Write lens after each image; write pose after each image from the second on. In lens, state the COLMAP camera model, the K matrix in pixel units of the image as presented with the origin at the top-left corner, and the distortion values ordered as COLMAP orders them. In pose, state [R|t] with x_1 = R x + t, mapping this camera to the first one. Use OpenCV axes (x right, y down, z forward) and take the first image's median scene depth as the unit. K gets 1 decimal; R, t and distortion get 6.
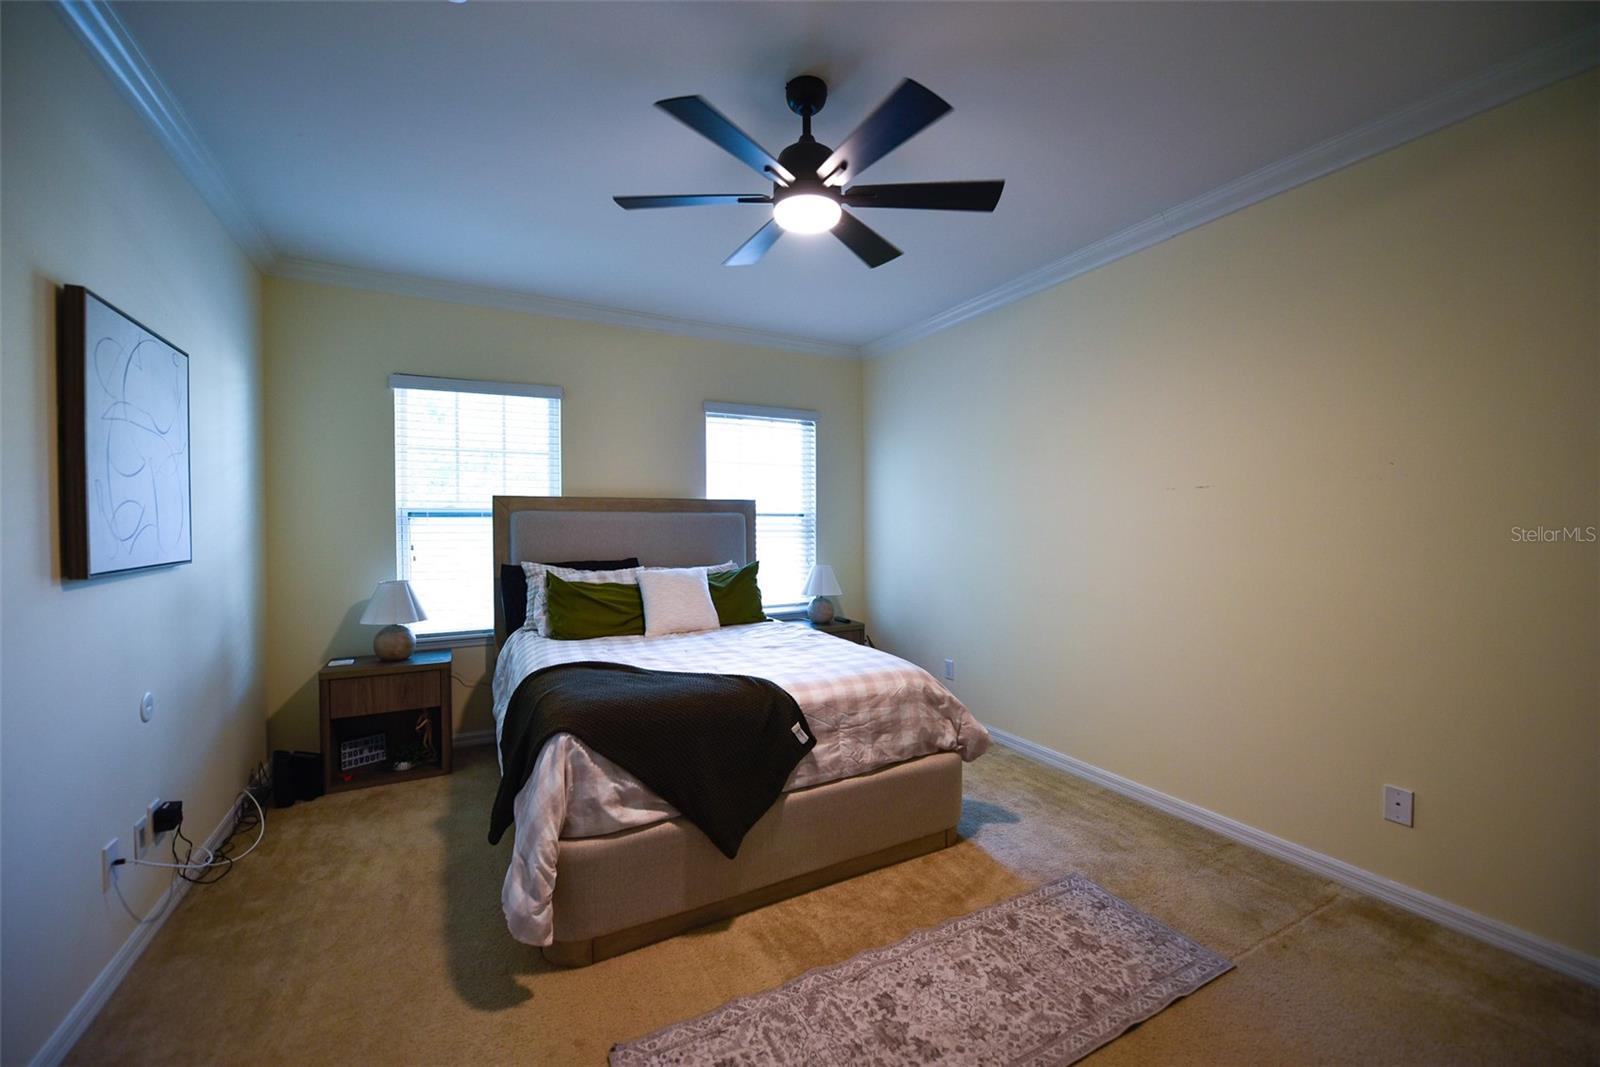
lens RADIAL K [[641.1, 0, 802.4], [0, 641.1, 532.9], [0, 0, 1]] dist [-0.006506, -0.001683]
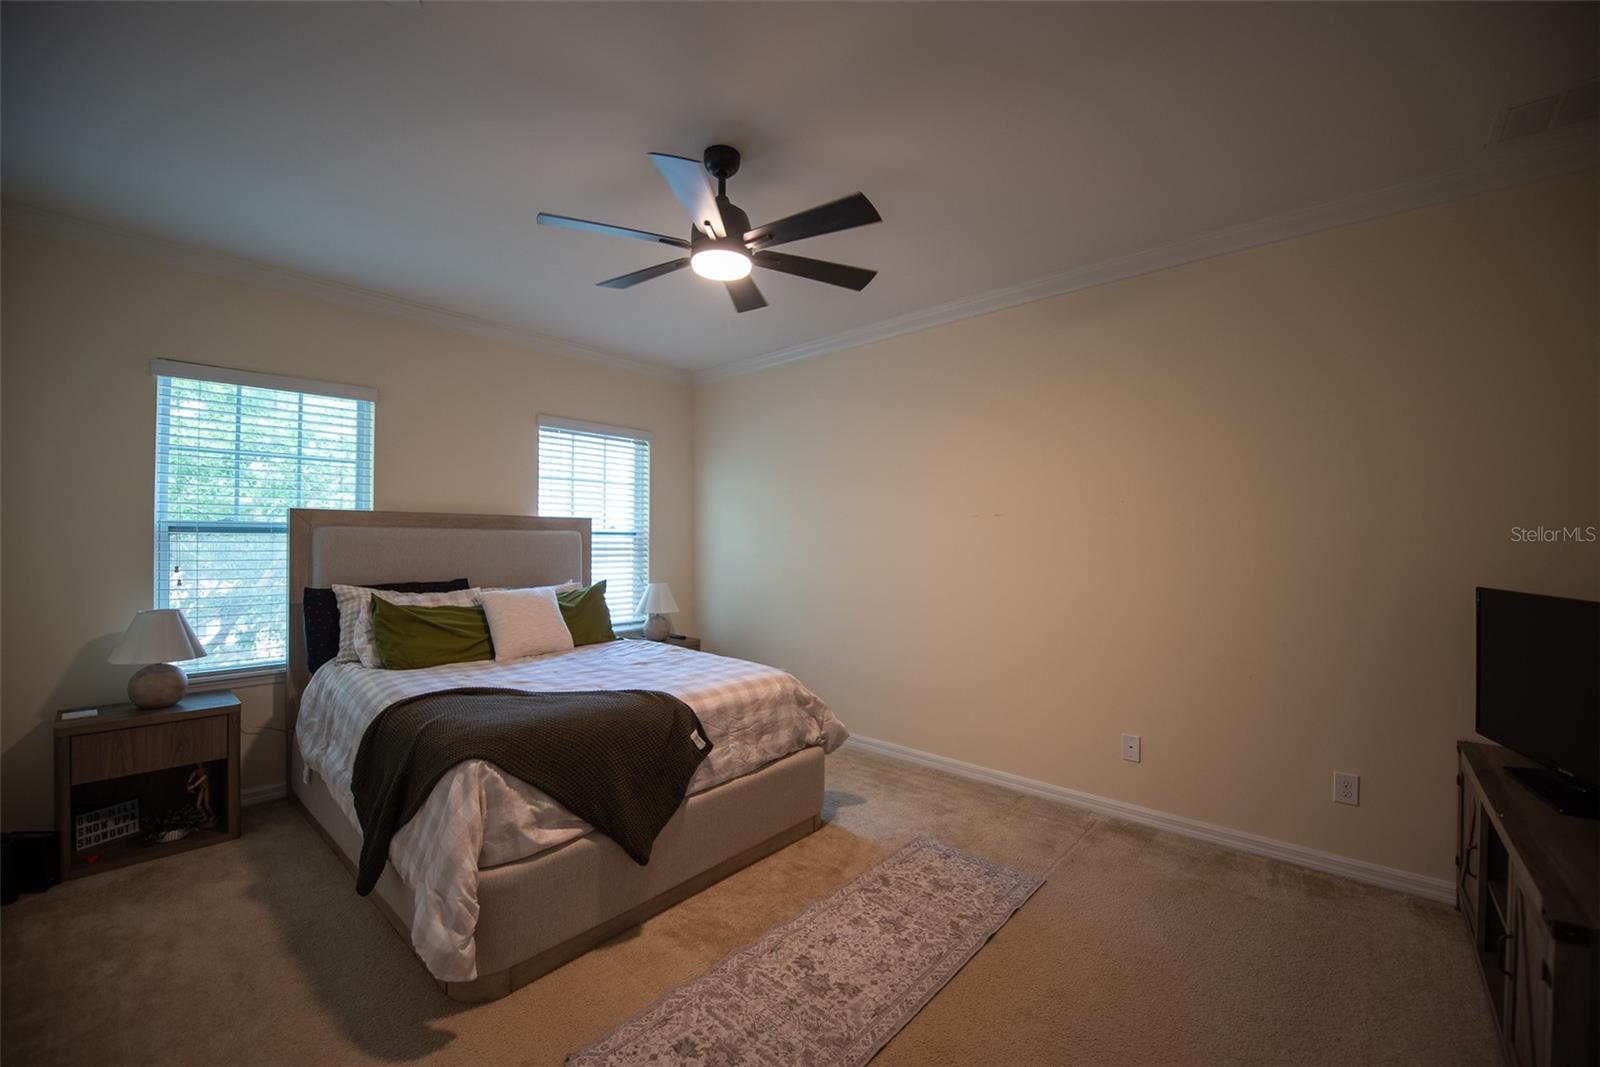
lens RADIAL K [[641.1, 0, 804.0], [0, 641.1, 535.5], [0, 0, 1]] dist [-0.006506, -0.001683]
pose [[0.938614, 0.010491, 0.344810, -0.198384], [-0.002320, 0.999707, -0.024102, -0.002887], [-0.344961, 0.021822, 0.938363, -0.068753]]
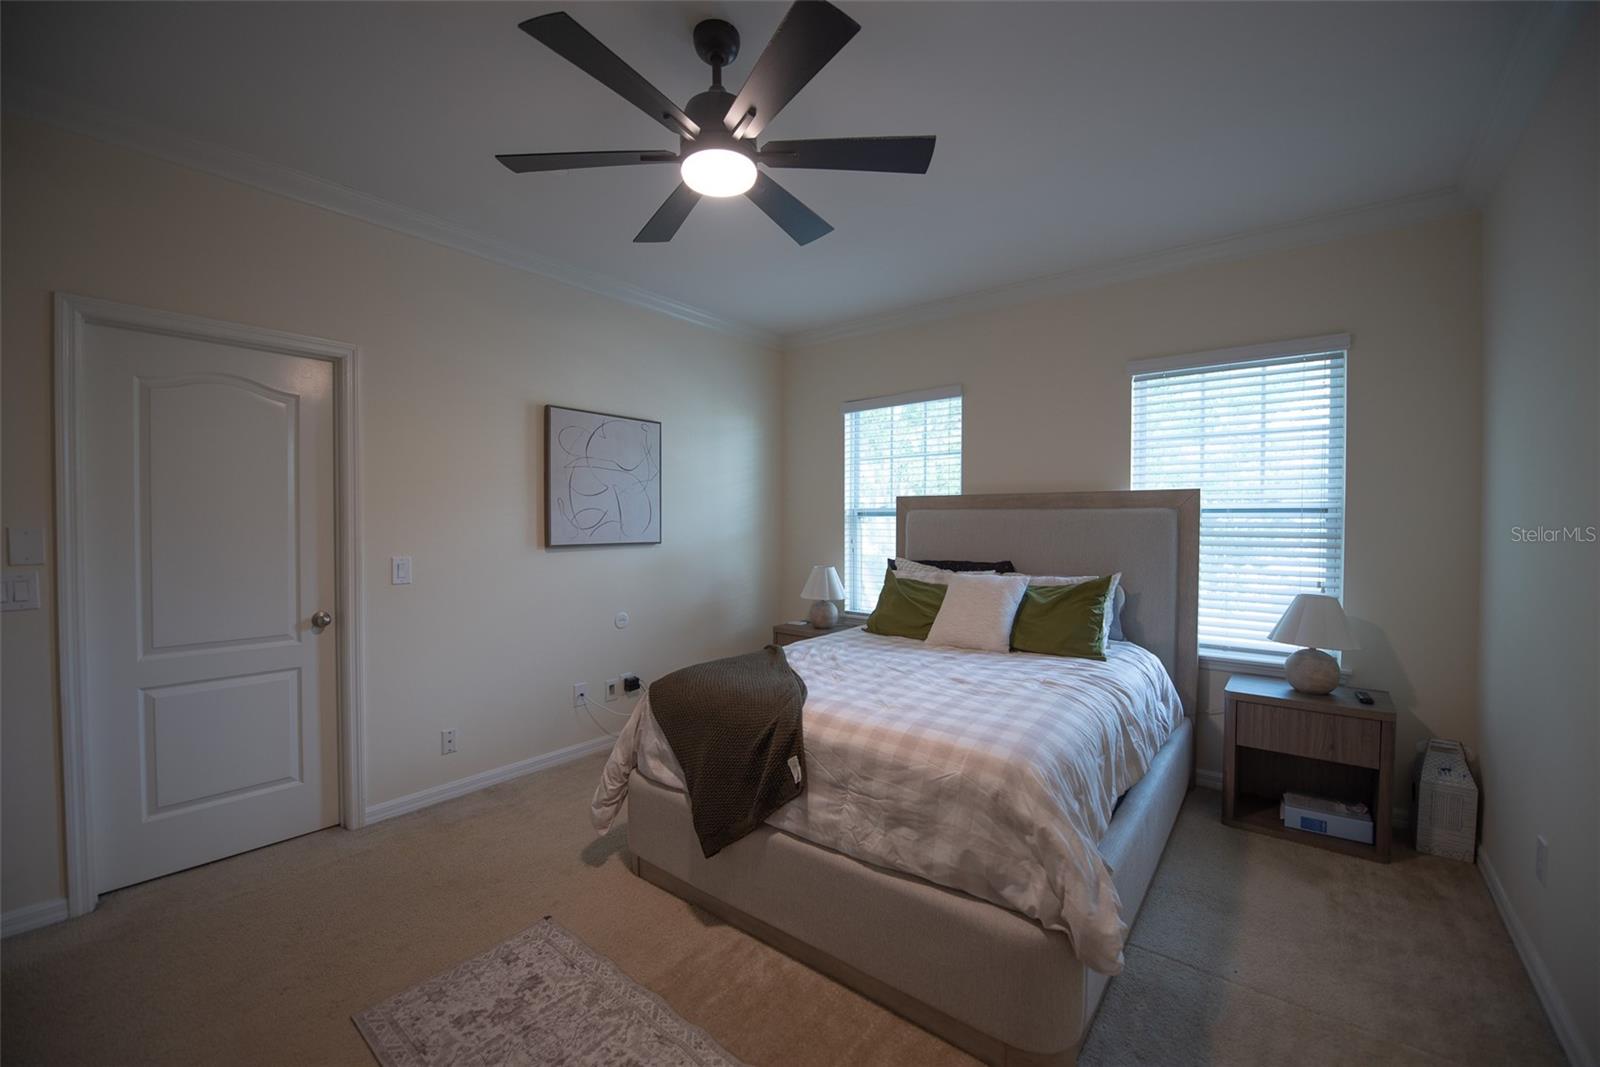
lens RADIAL K [[641.1, 0, 788.6], [0, 641.1, 531.2], [0, 0, 1]] dist [-0.006506, -0.001683]
pose [[0.380913, 0.019380, -0.924408, 0.731374], [-0.017432, 0.999753, 0.013777, -0.015606], [0.924447, 0.010867, 0.381157, 0.625578]]
